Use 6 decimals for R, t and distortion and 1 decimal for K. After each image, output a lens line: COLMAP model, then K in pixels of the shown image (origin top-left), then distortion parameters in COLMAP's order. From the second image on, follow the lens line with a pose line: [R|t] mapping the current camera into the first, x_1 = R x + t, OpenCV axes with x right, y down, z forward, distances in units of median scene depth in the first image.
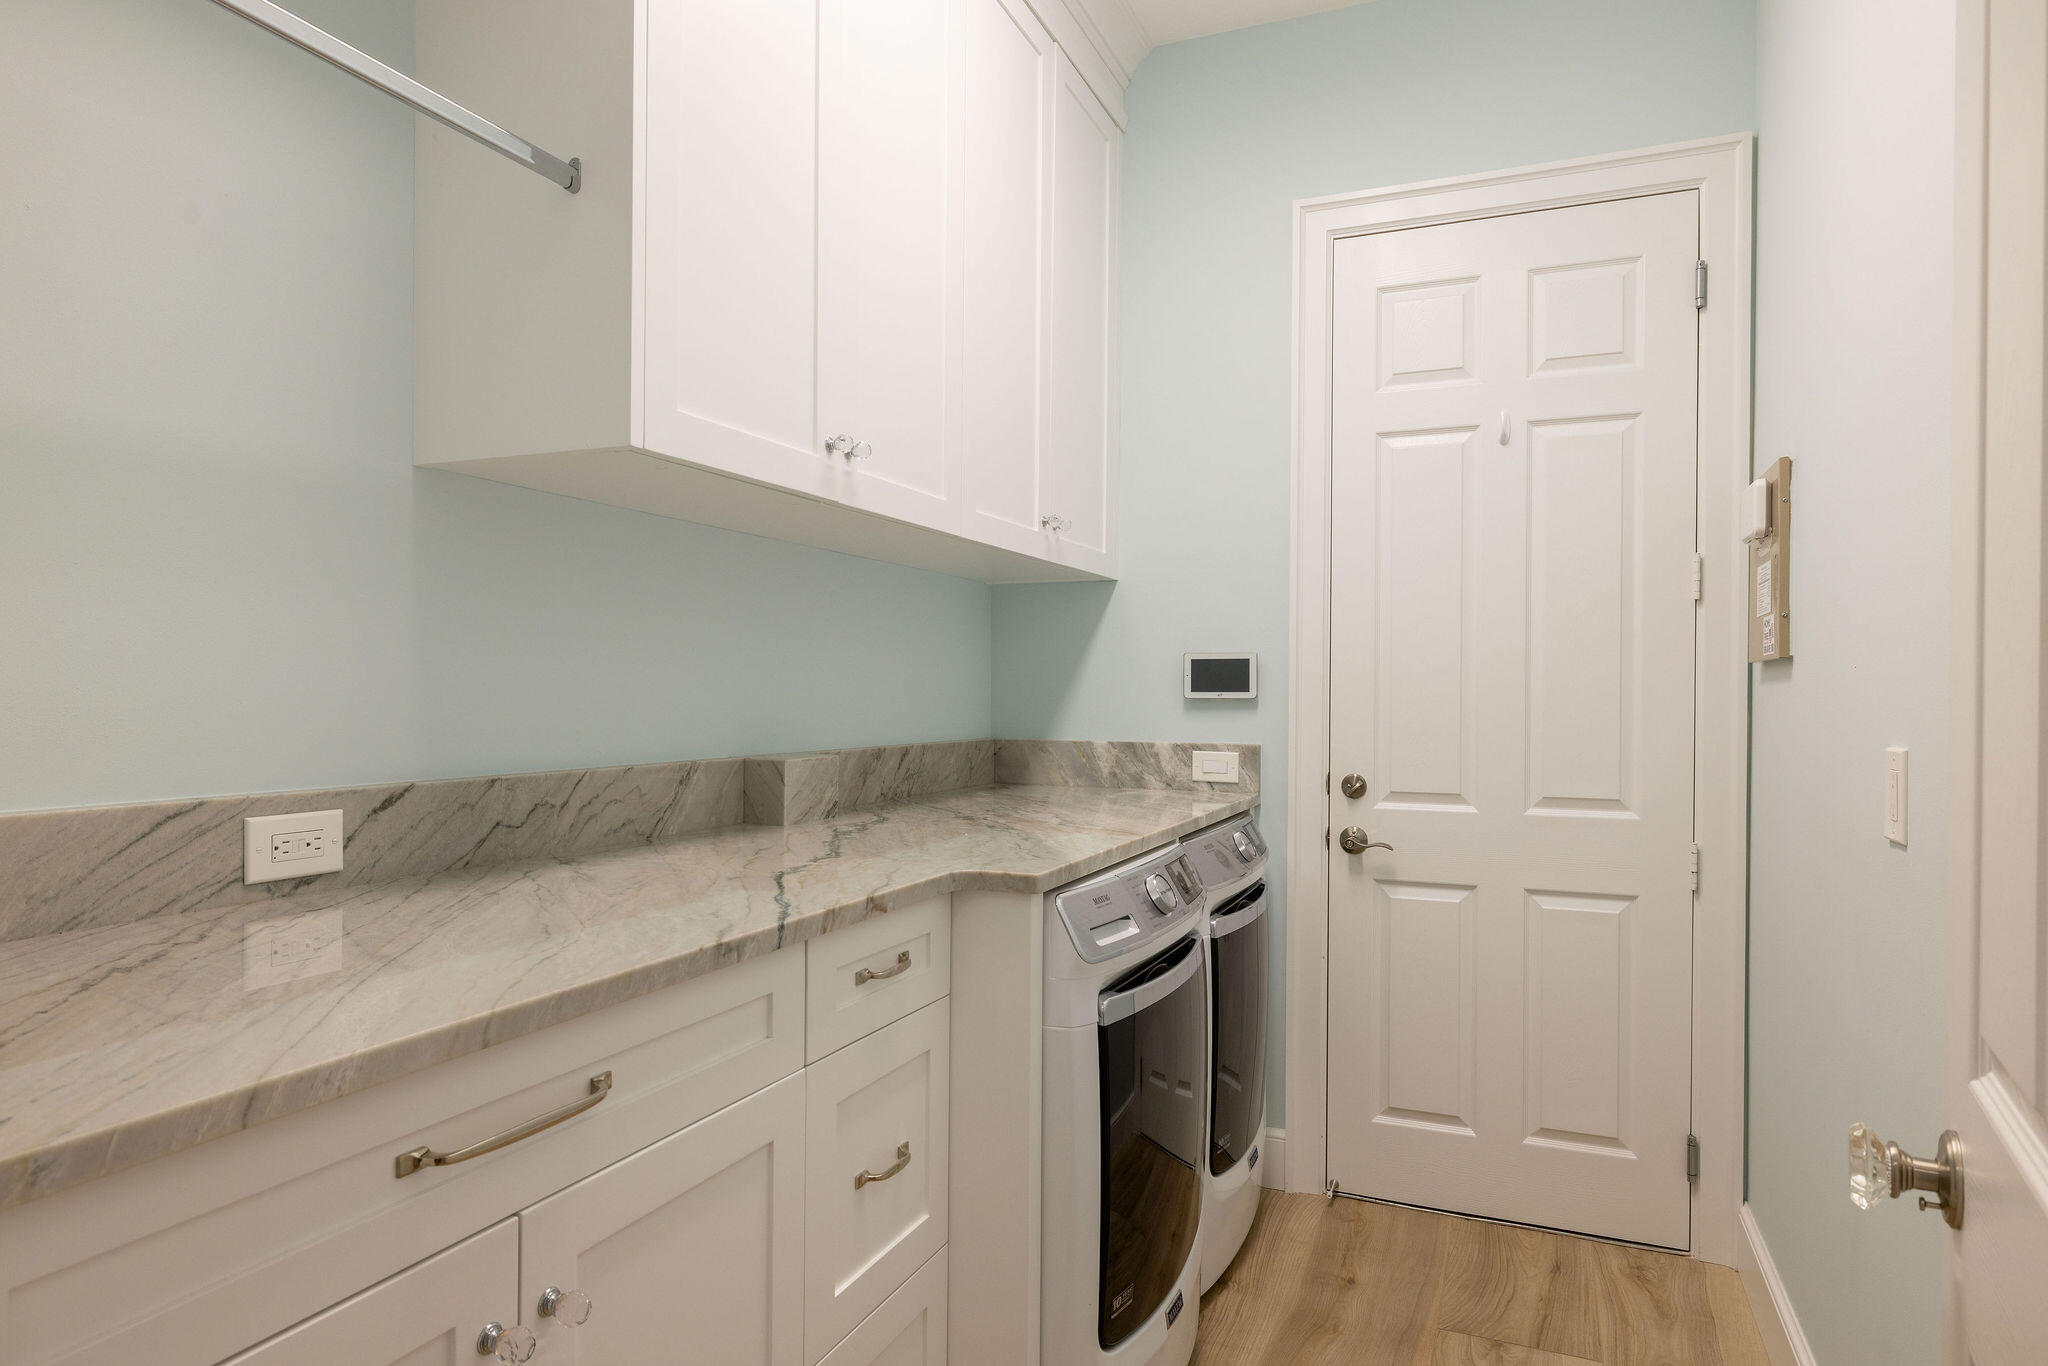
lens RADIAL K [[1194.2, 0, 1024.6], [0, 1194.2, 694.6], [0, 0, 1]] dist [0.002437, 0.000279]
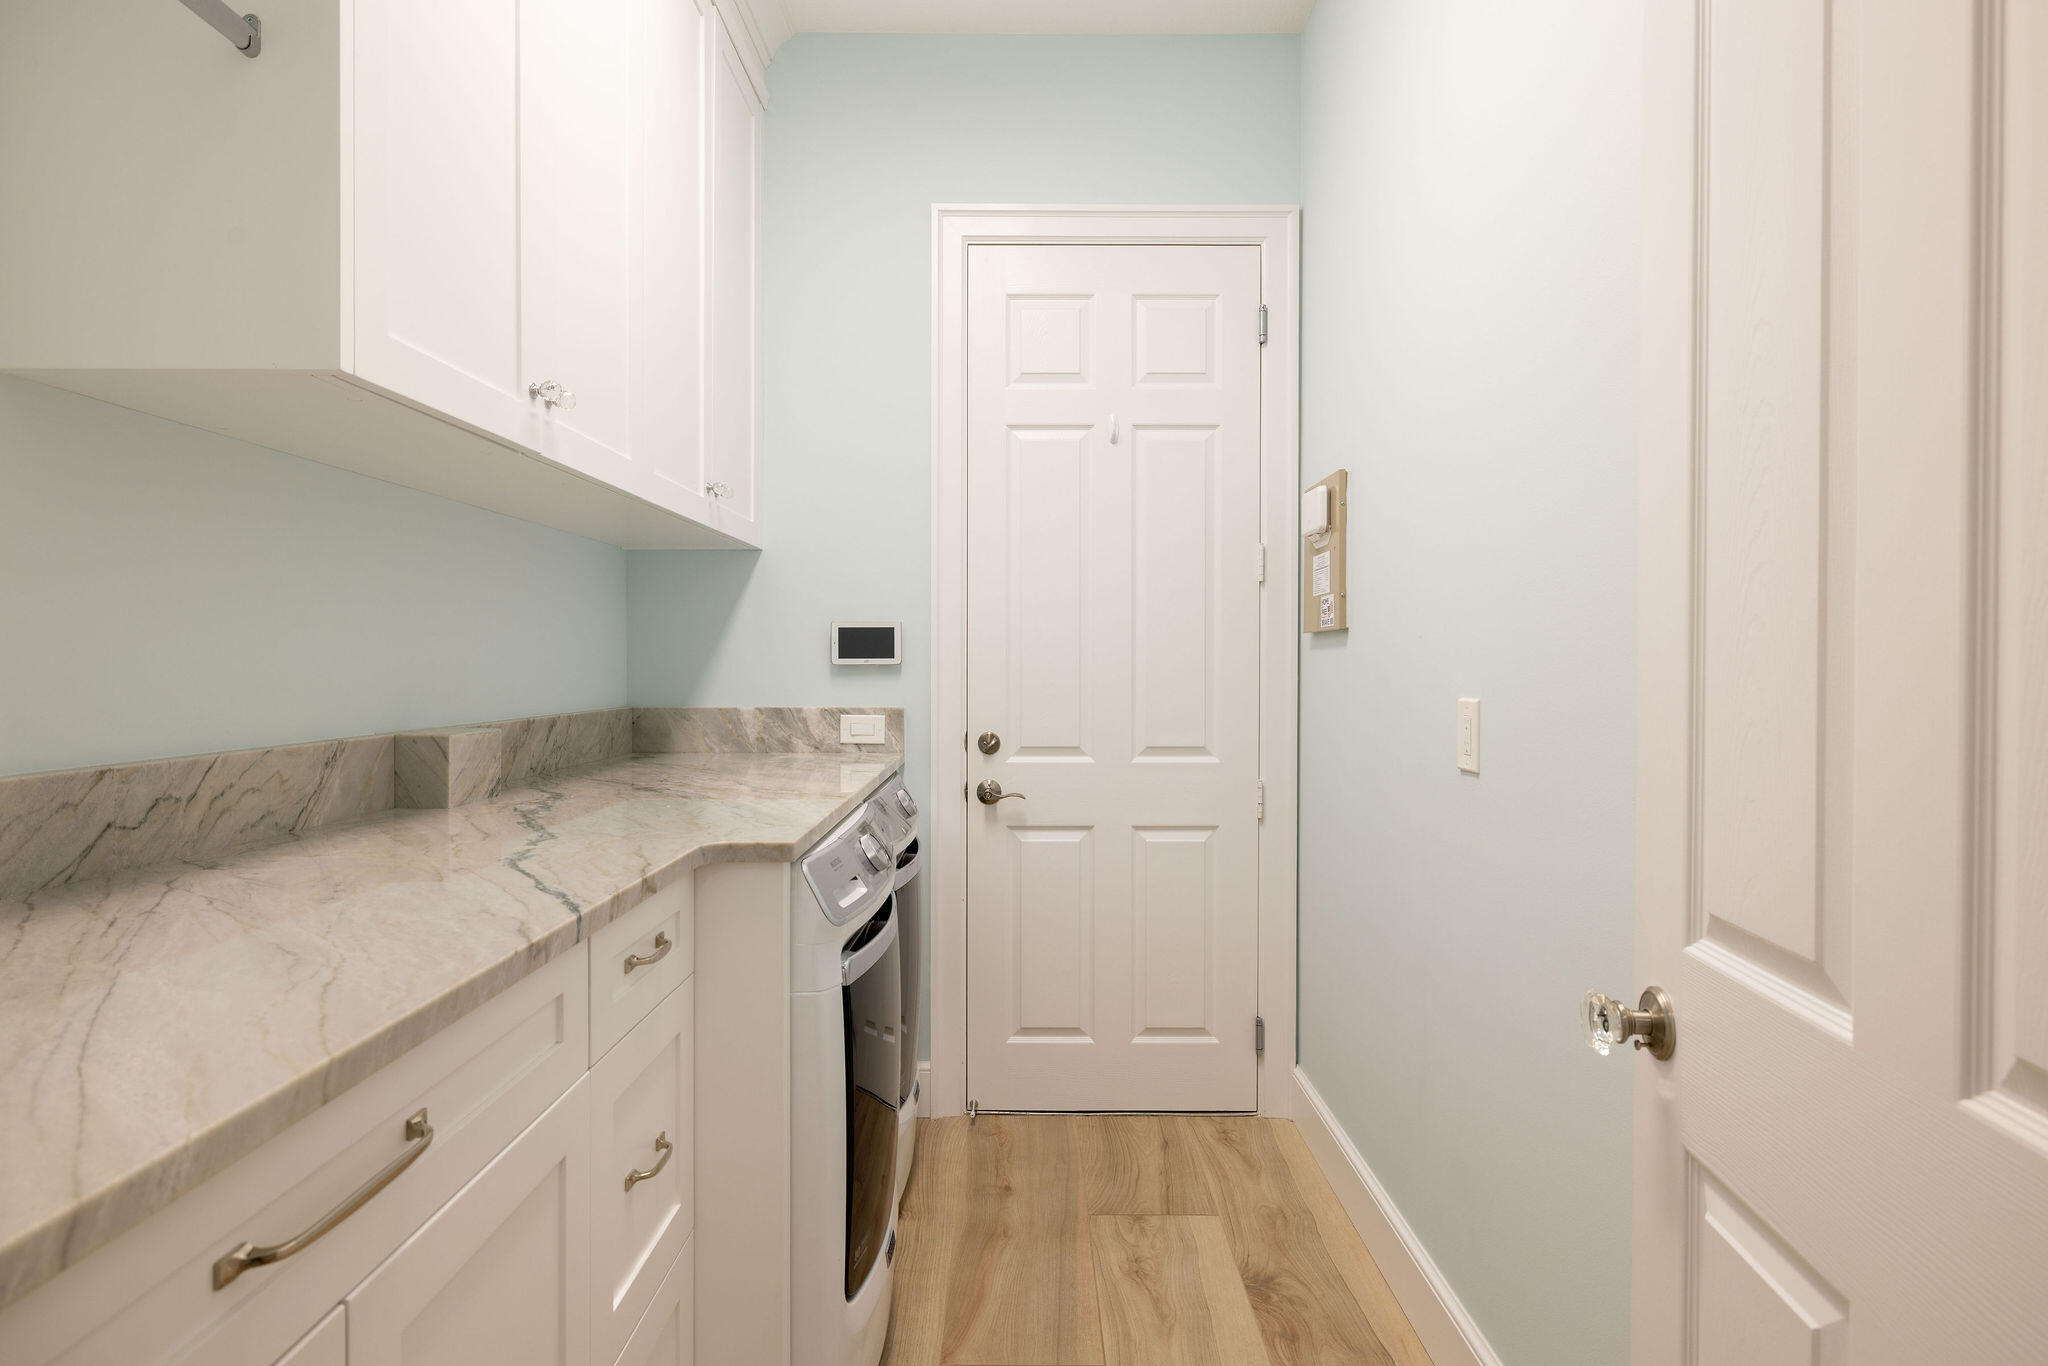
lens RADIAL K [[1110.0, 0, 1022.7], [0, 1110.0, 672.0], [0, 0, 1]] dist [0.001336, 0.000267]
pose [[0.920056, -0.009189, 0.391678, -0.115827], [0.005509, 0.999930, 0.010518, 0.000113], [-0.391747, -0.007519, 0.920042, 0.049719]]
